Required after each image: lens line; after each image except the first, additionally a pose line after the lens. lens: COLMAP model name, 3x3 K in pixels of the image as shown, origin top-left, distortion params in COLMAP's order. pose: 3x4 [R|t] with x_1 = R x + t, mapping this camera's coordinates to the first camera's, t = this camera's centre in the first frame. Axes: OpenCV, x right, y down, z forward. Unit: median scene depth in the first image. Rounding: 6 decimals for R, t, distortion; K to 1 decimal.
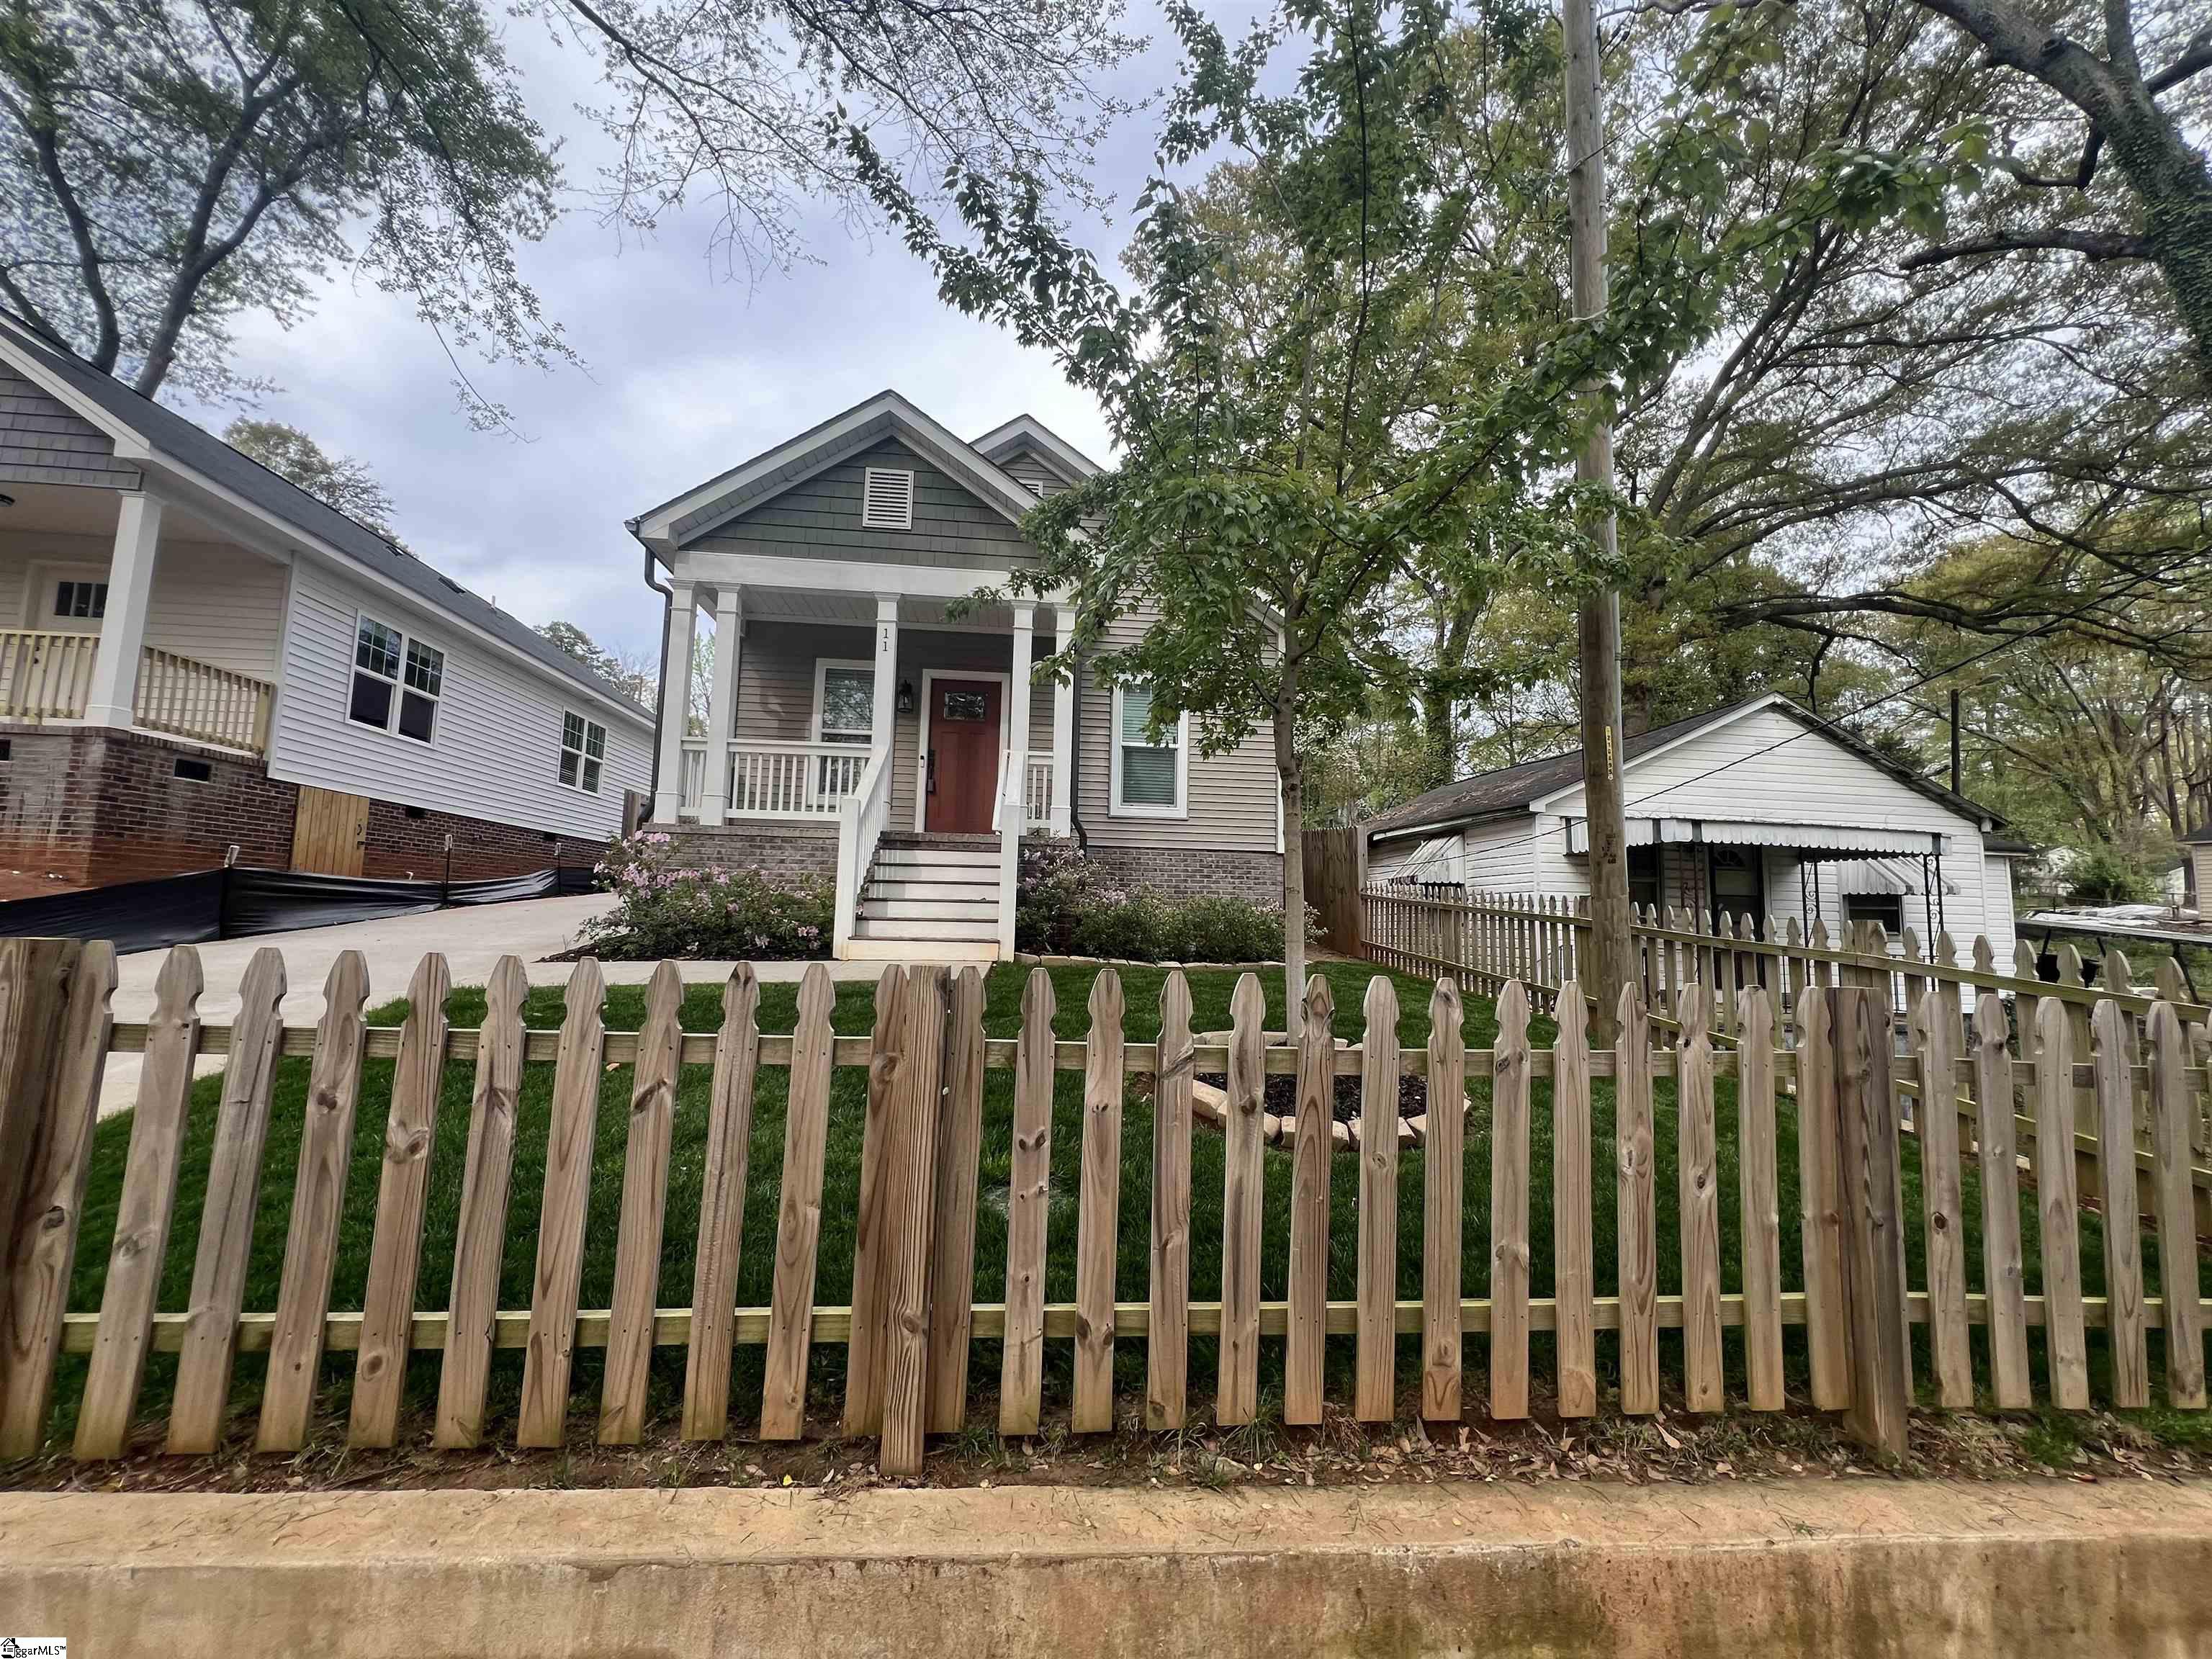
lens RADIAL K [[885.9, 0, 1099.6], [0, 885.9, 829.4], [0, 0, 1]] dist [0.000073, -0.000718]
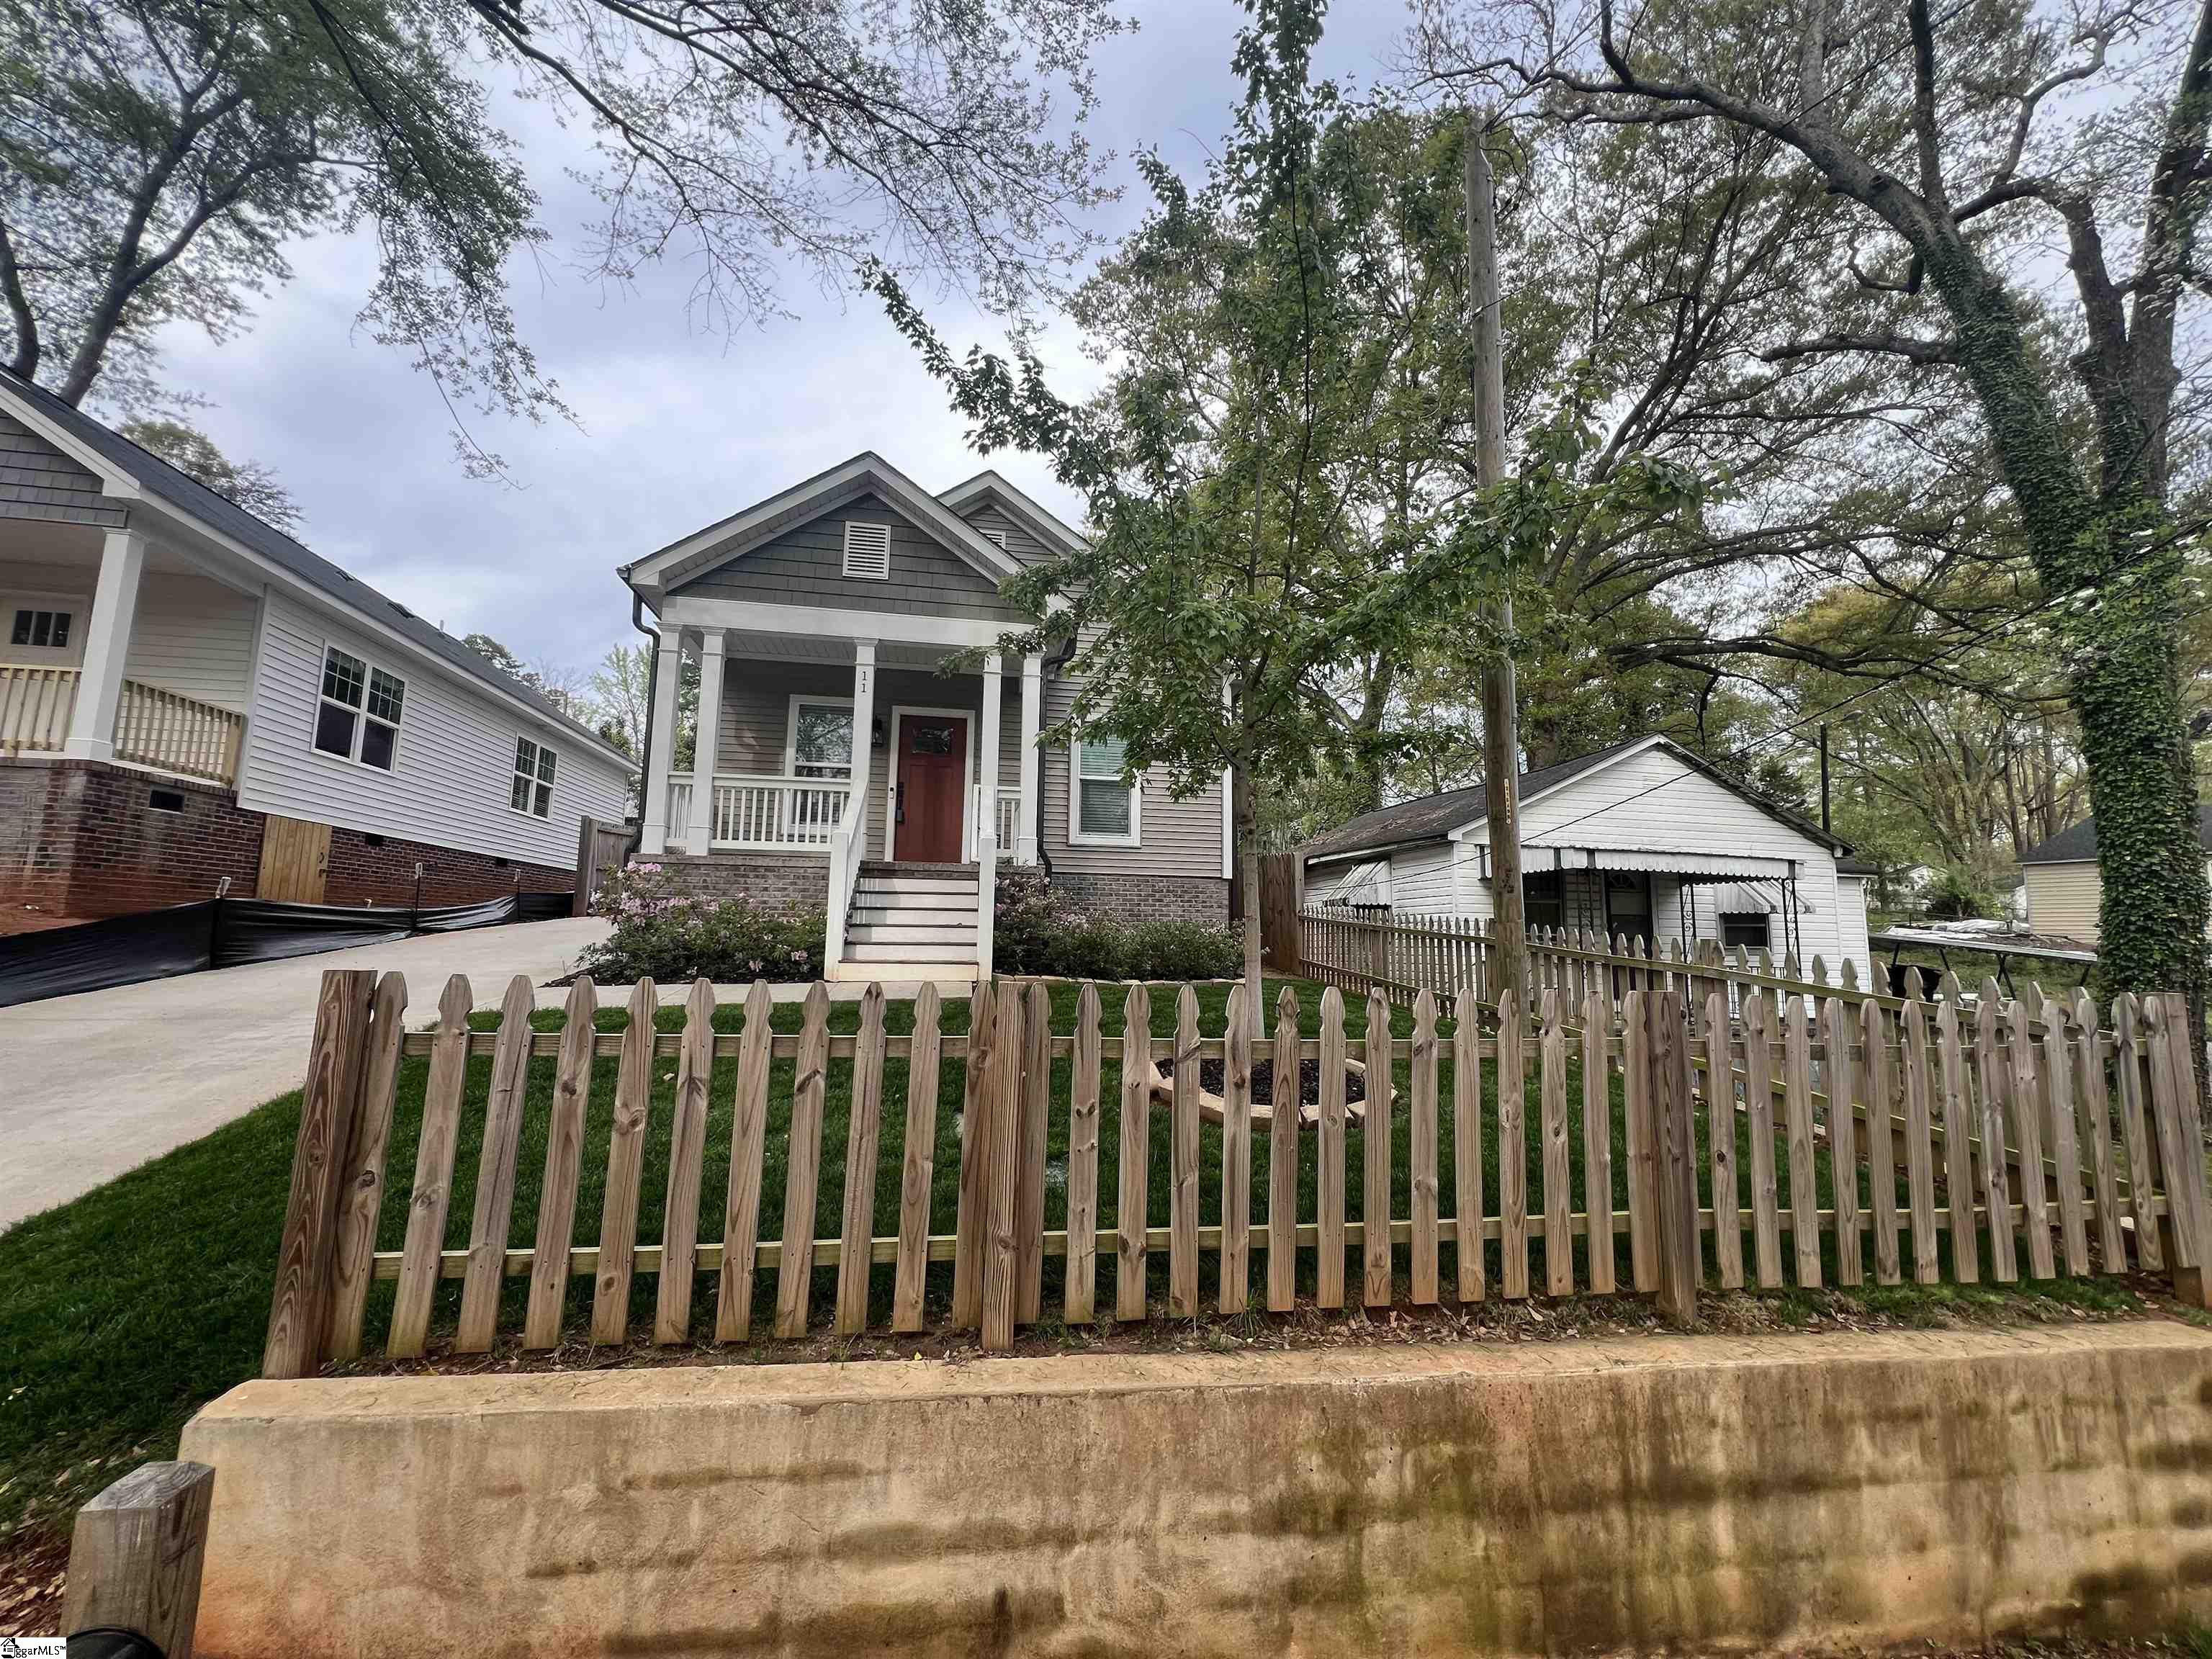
lens RADIAL K [[885.9, 0, 1102.6], [0, 885.9, 832.4], [0, 0, 1]] dist [0.000073, -0.000718]
pose [[0.997119, 0.001155, 0.075842, -0.039540], [0.000235, 0.999832, -0.018315, -0.013565], [-0.075851, 0.018280, 0.996952, -0.096360]]
